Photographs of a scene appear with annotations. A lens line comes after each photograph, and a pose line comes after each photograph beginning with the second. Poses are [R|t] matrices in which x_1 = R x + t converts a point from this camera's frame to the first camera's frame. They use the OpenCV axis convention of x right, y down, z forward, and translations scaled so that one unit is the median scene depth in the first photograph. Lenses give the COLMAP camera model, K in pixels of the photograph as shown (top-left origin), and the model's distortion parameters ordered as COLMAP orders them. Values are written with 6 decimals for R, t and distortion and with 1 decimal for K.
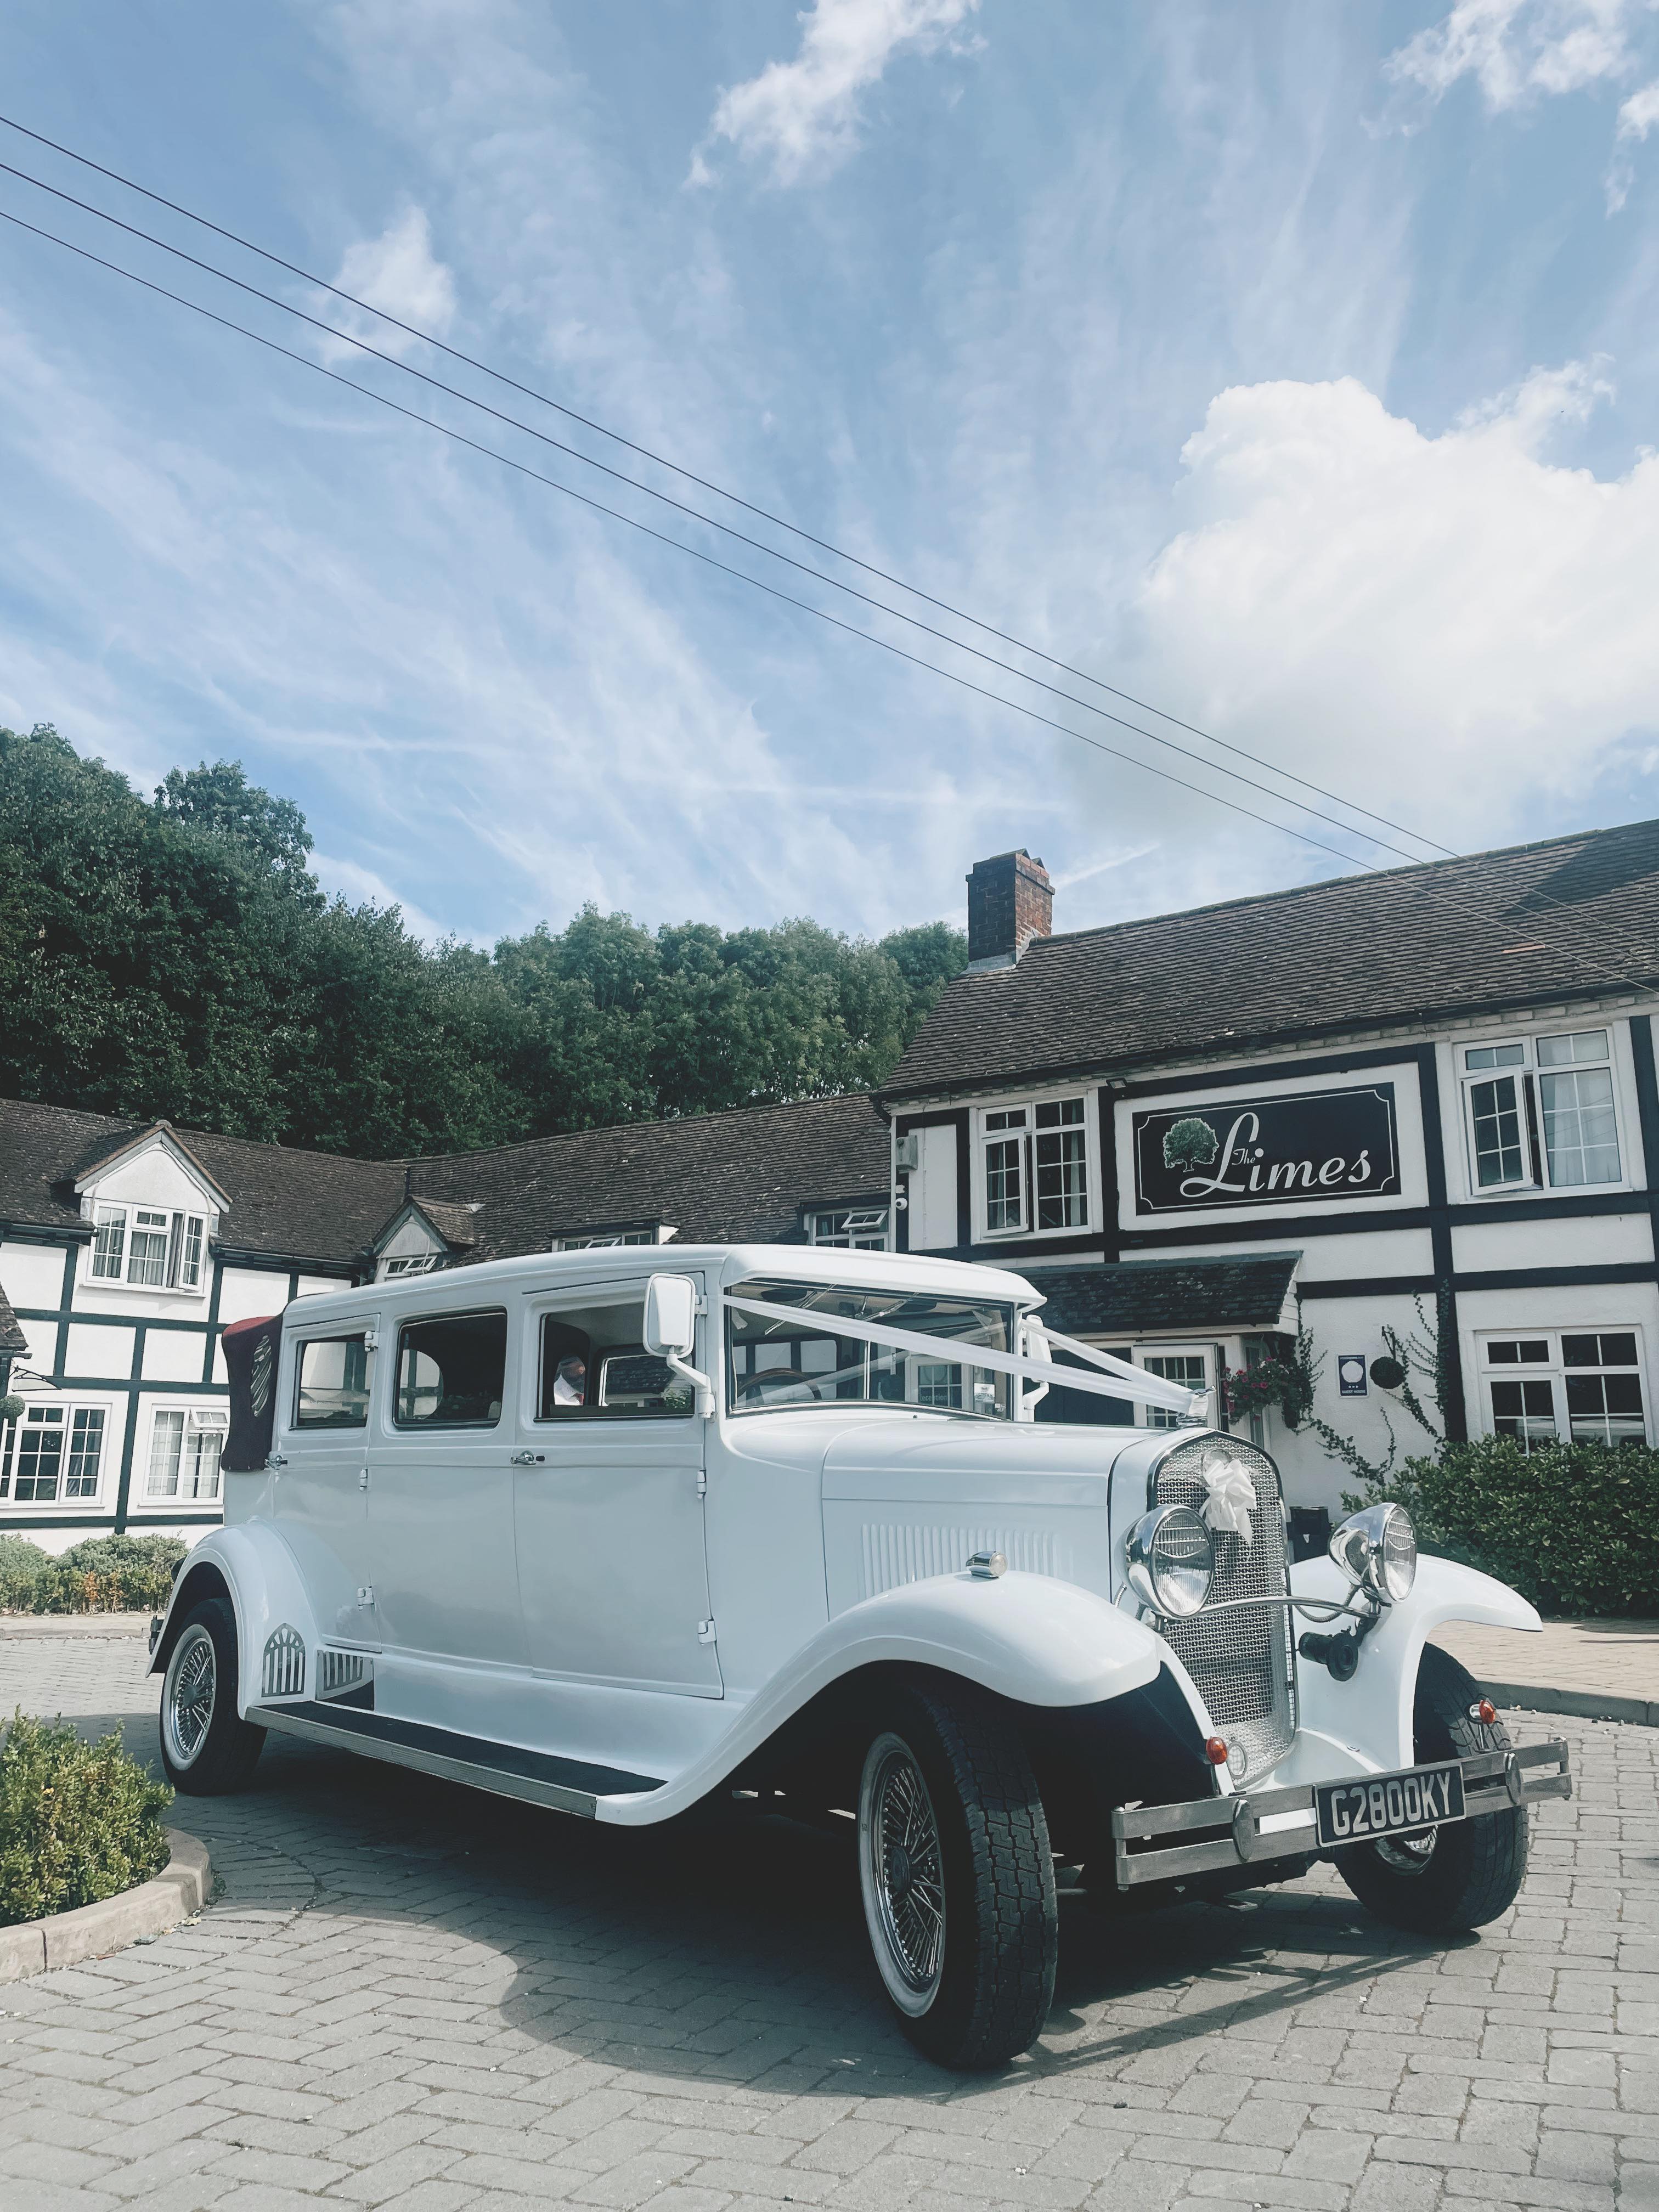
lens RADIAL K [[1630.0, 0, 840.5], [0, 1630.0, 1115.9], [0, 0, 1]] dist [0.030641, -0.008097]
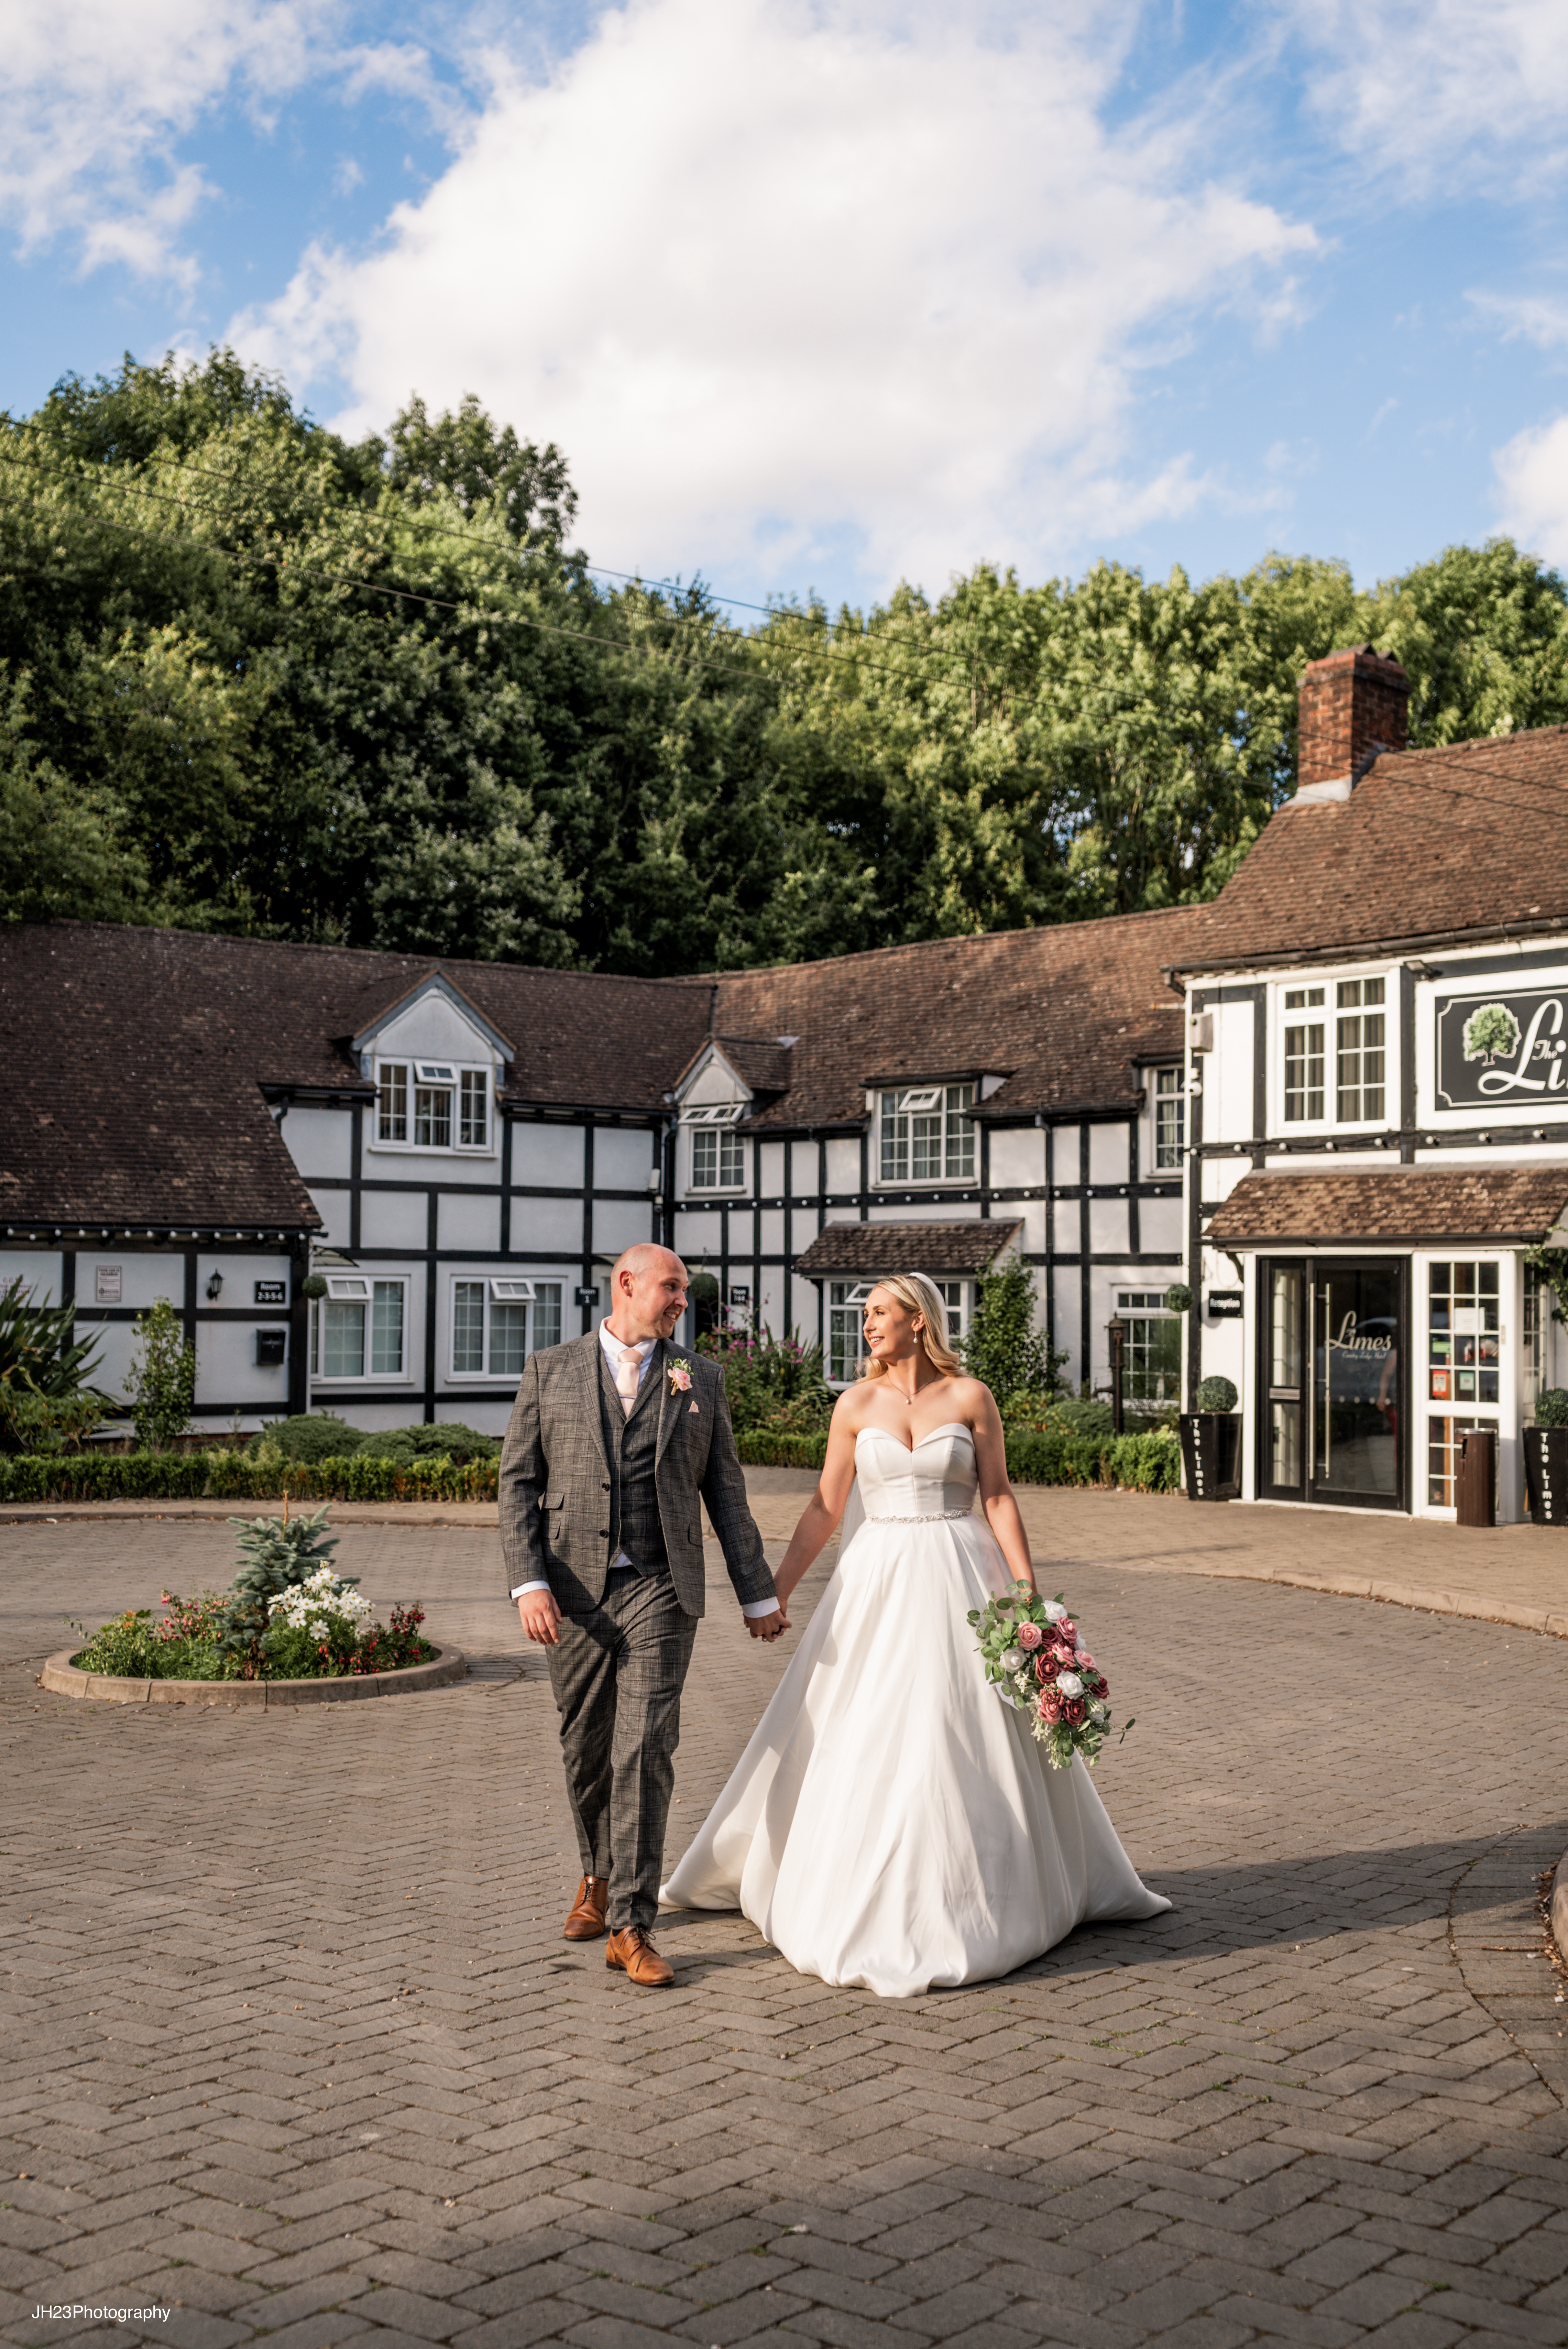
lens RADIAL K [[2622.6, 0, 782.2], [0, 2622.6, 1173.3], [0, 0, 1]] dist [0.007069, 0.000000]
pose [[0.962646, -0.007563, -0.270657, 0.208652], [0.054376, 0.984645, 0.165884, -0.152964], [0.265246, -0.174405, 0.948276, -0.442059]]
